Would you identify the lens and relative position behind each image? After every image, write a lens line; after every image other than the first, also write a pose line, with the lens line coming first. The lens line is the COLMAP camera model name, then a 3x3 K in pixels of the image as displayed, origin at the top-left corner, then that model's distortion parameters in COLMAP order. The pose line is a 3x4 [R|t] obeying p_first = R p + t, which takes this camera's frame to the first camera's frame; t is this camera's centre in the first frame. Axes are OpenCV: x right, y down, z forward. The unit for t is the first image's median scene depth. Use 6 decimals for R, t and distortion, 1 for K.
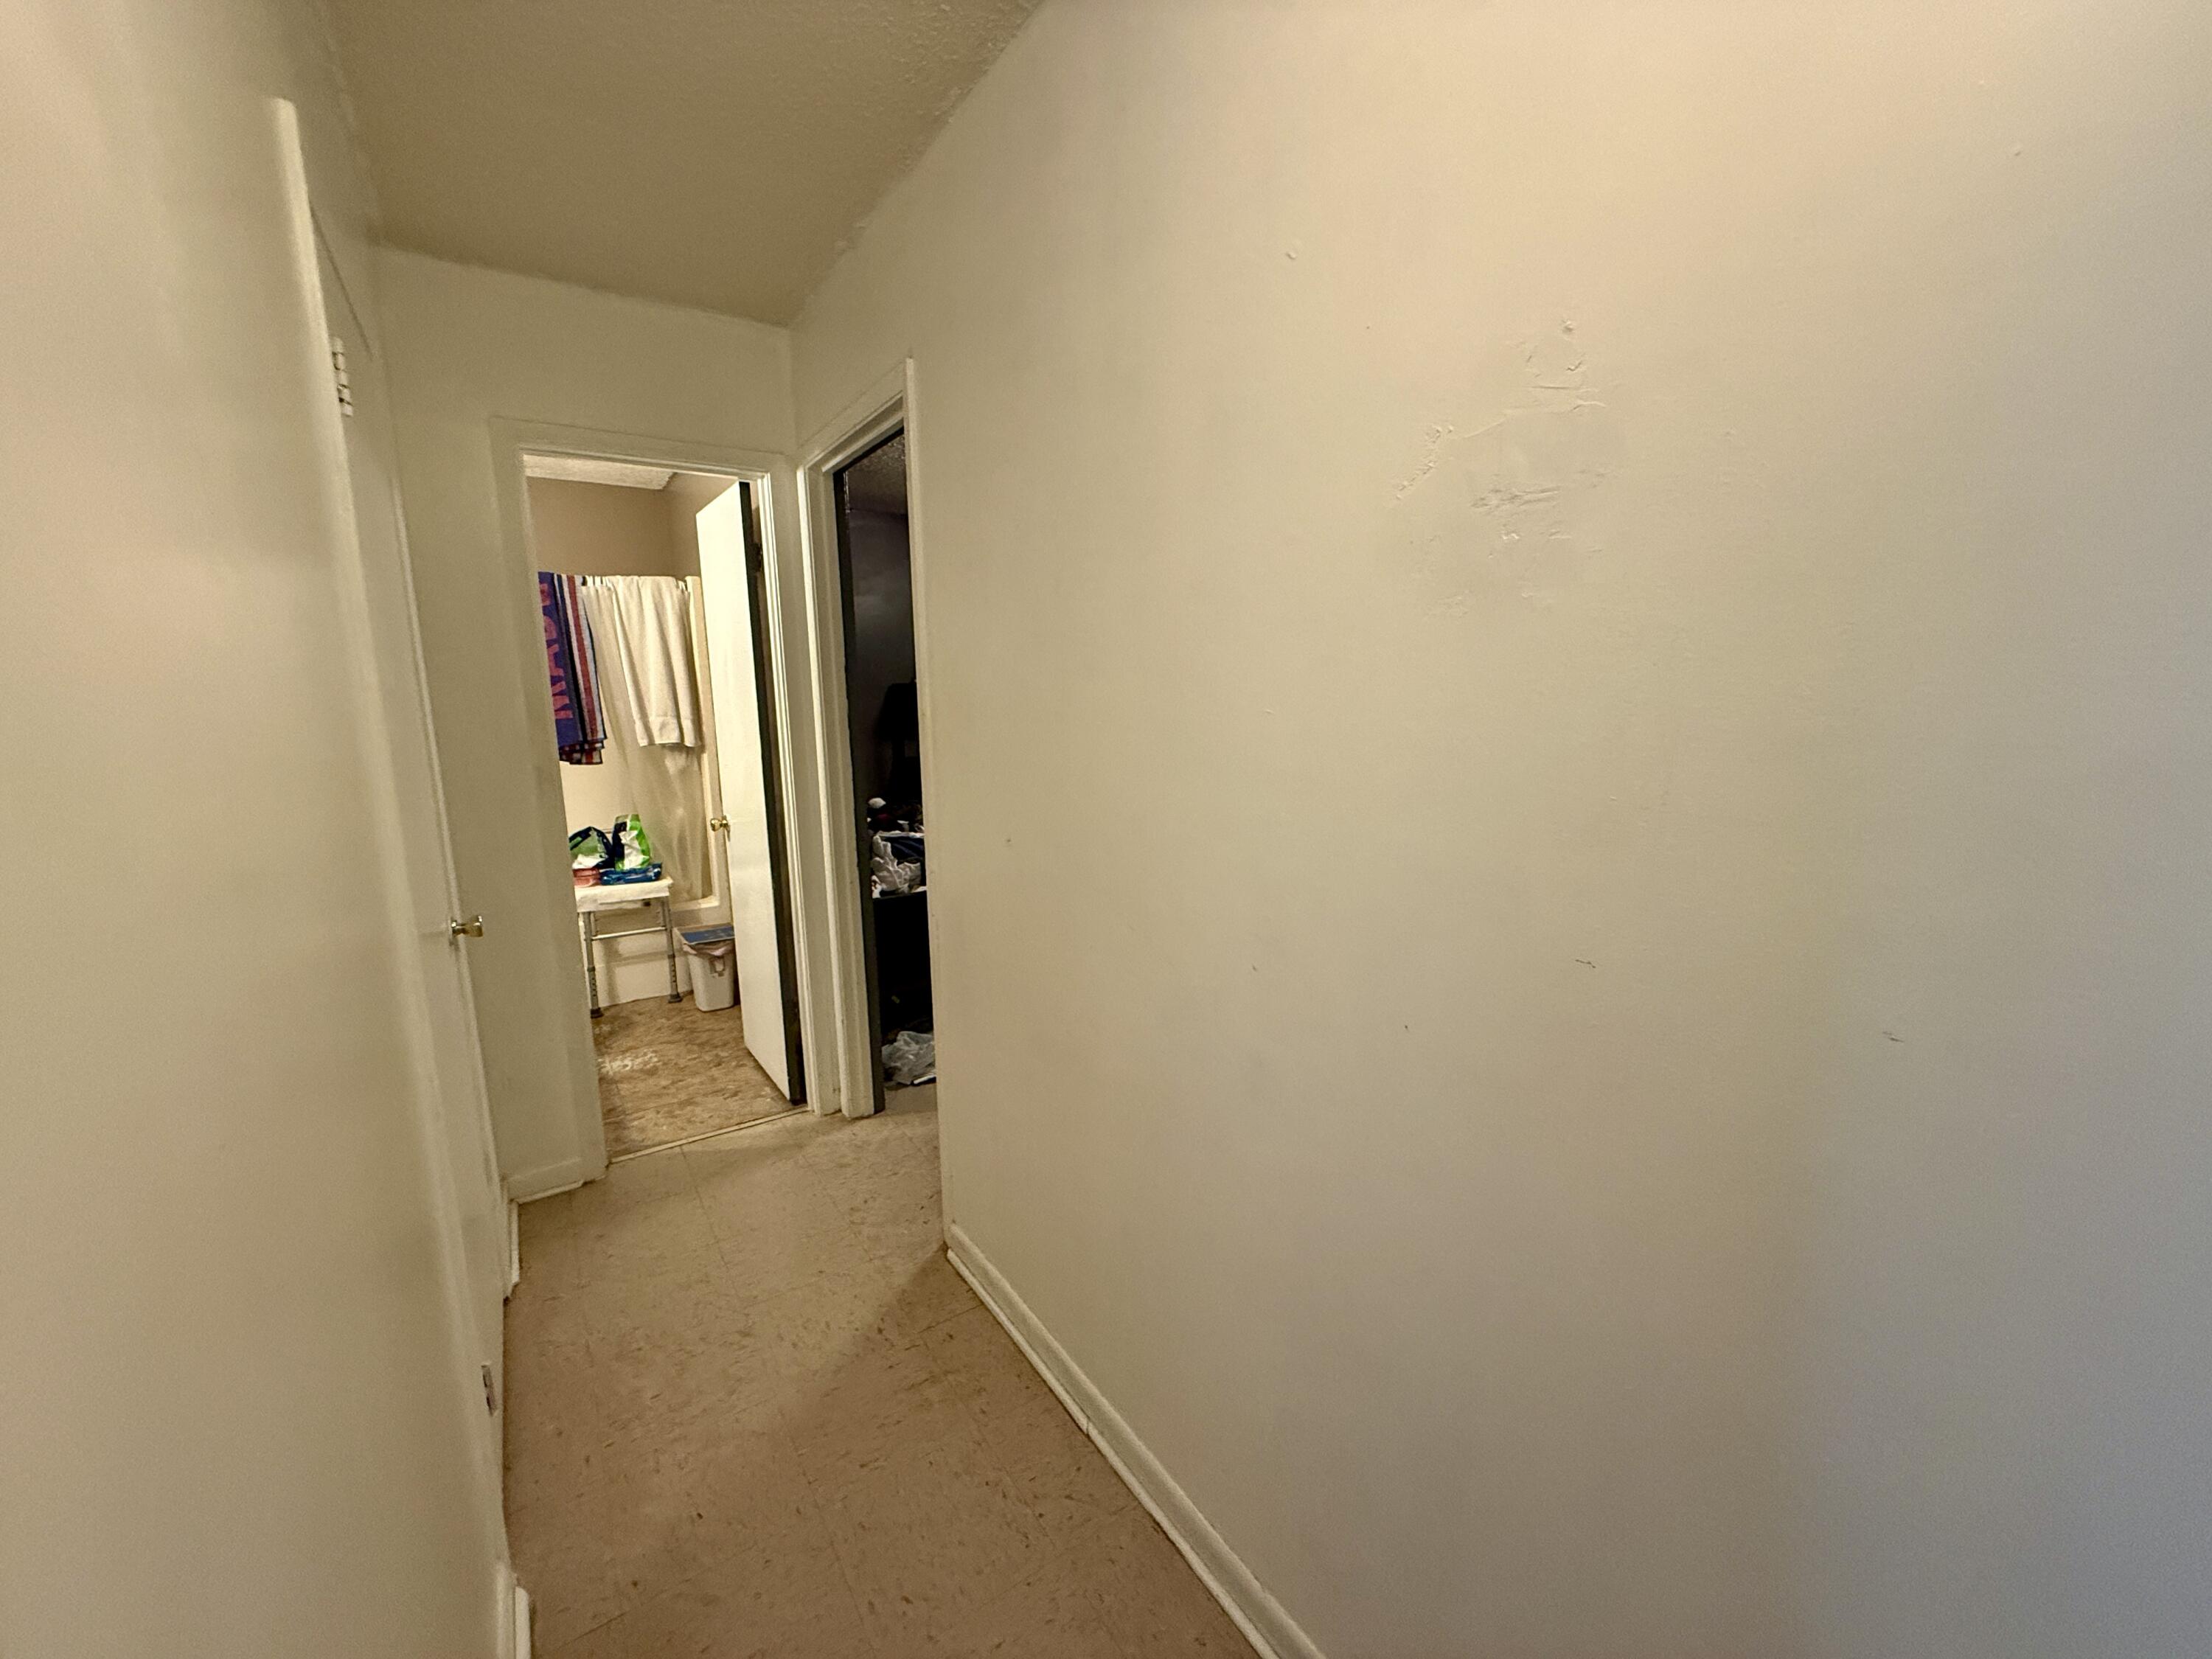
lens RADIAL K [[881.8, 0, 1106.3], [0, 881.8, 832.7], [0, 0, 1]] dist [-0.001691, -0.000079]
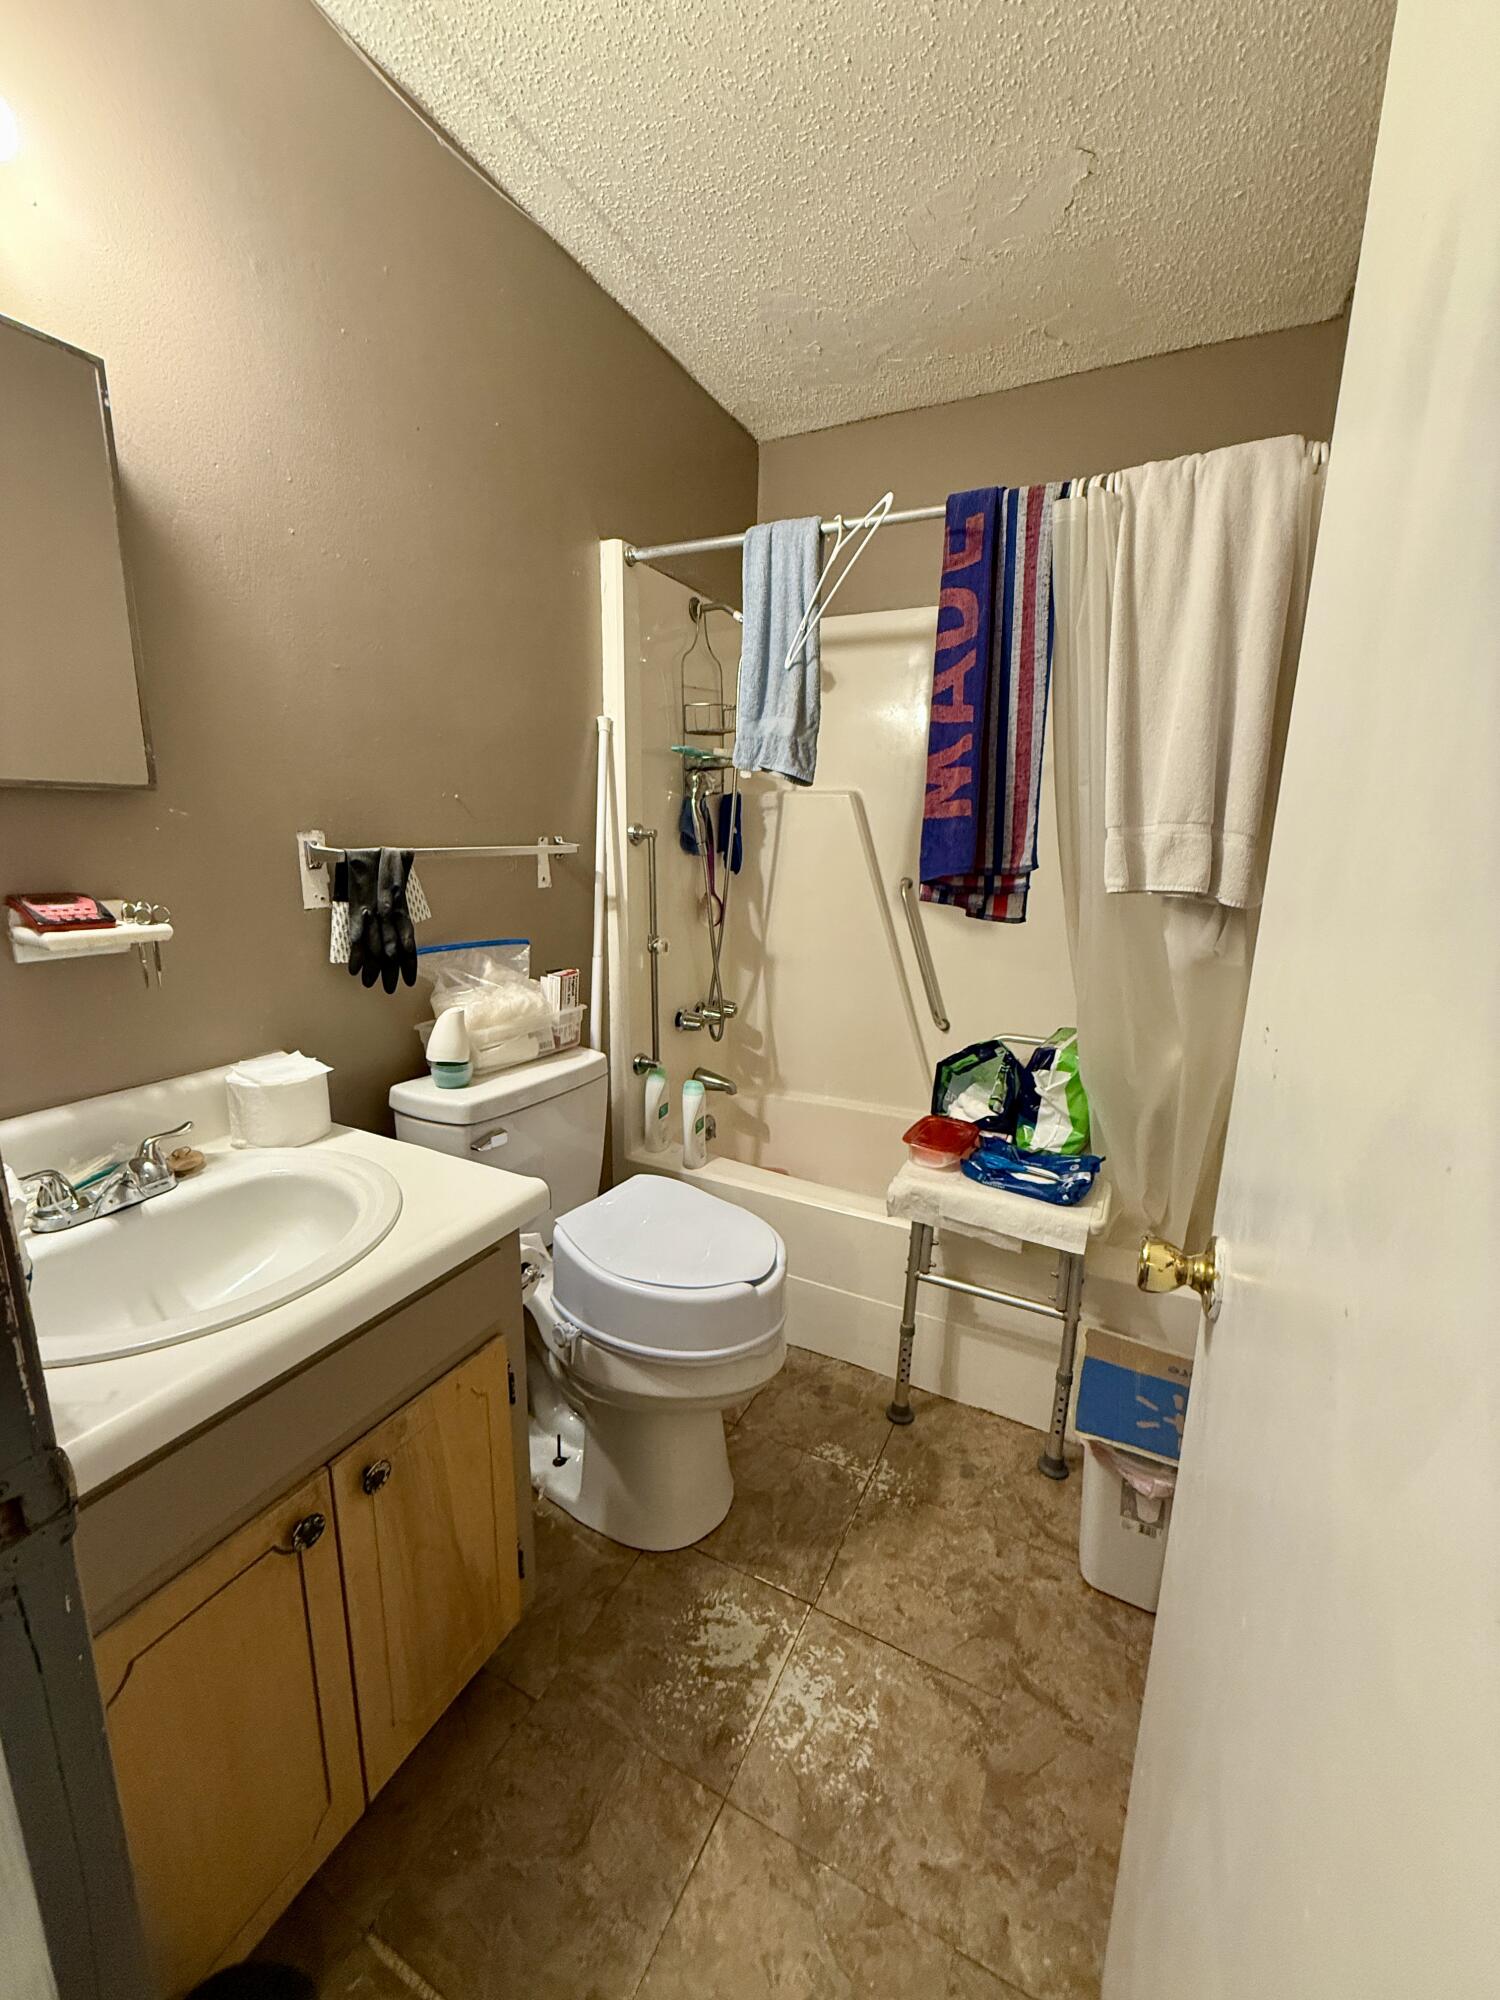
lens RADIAL K [[797.3, 0, 746.2], [0, 797.3, 998.8], [0, 0, 1]] dist [-0.001691, -0.000079]
pose [[0.483528, 0.204384, -0.851133, -0.277328], [-0.173774, 0.975418, 0.135508, -0.069930], [0.857906, 0.082383, 0.507159, 0.661858]]
